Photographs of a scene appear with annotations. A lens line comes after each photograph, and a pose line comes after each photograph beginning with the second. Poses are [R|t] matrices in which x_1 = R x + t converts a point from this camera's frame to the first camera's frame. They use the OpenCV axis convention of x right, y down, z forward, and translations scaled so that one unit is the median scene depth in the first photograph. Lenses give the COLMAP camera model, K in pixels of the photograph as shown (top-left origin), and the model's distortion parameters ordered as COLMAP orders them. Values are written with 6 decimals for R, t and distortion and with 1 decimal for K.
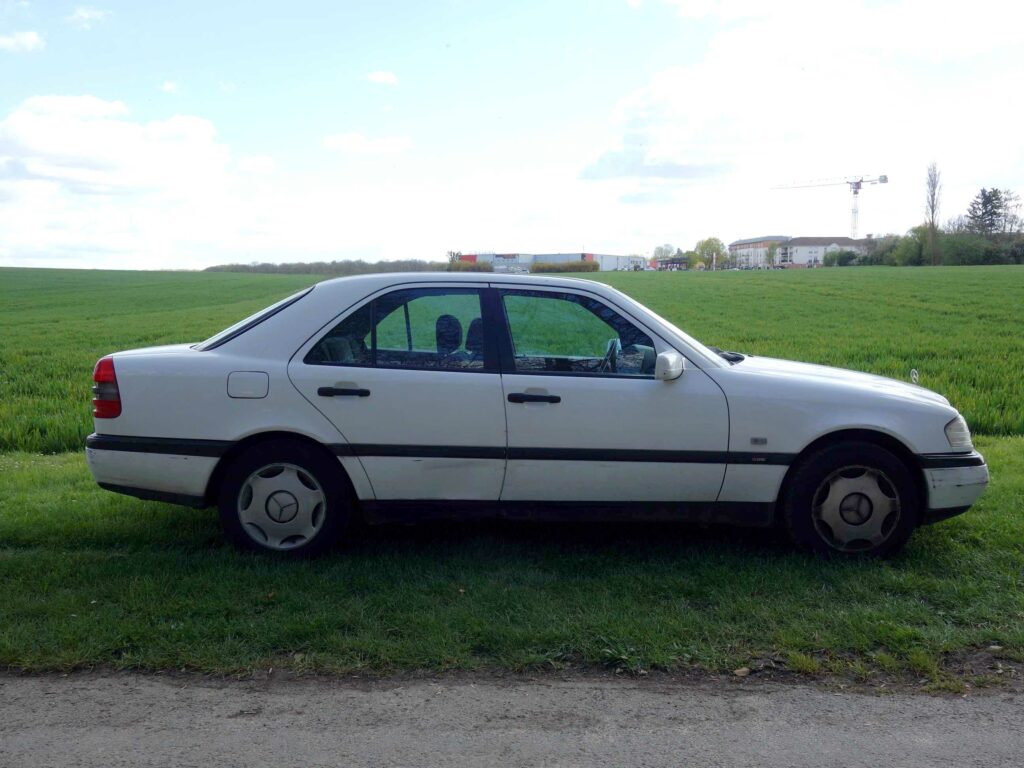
lens RADIAL K [[898.5, 0, 512.0], [0, 898.5, 384.0], [0, 0, 1]] dist [0.001812, -0.020398]
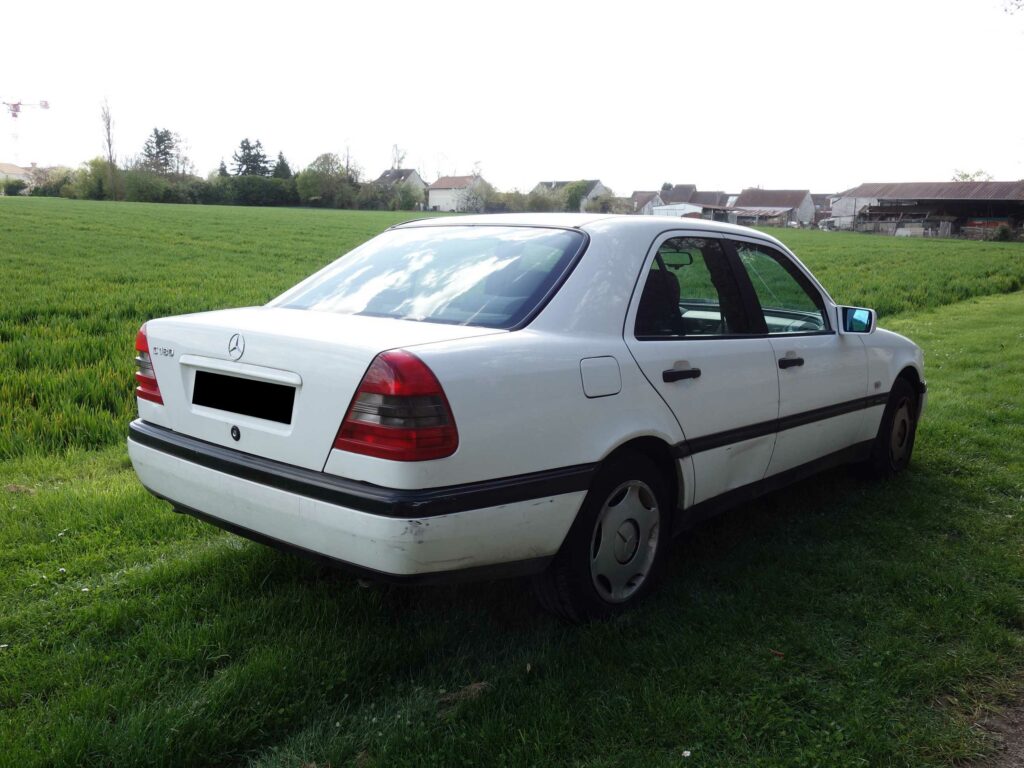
lens RADIAL K [[898.5, 0, 512.0], [0, 898.5, 384.0], [0, 0, 1]] dist [0.001812, -0.020398]
pose [[0.639192, -0.097286, 0.762869, -0.861450], [0.042778, 0.994928, 0.091036, -0.058595], [-0.767856, -0.025556, 0.640112, 0.620120]]
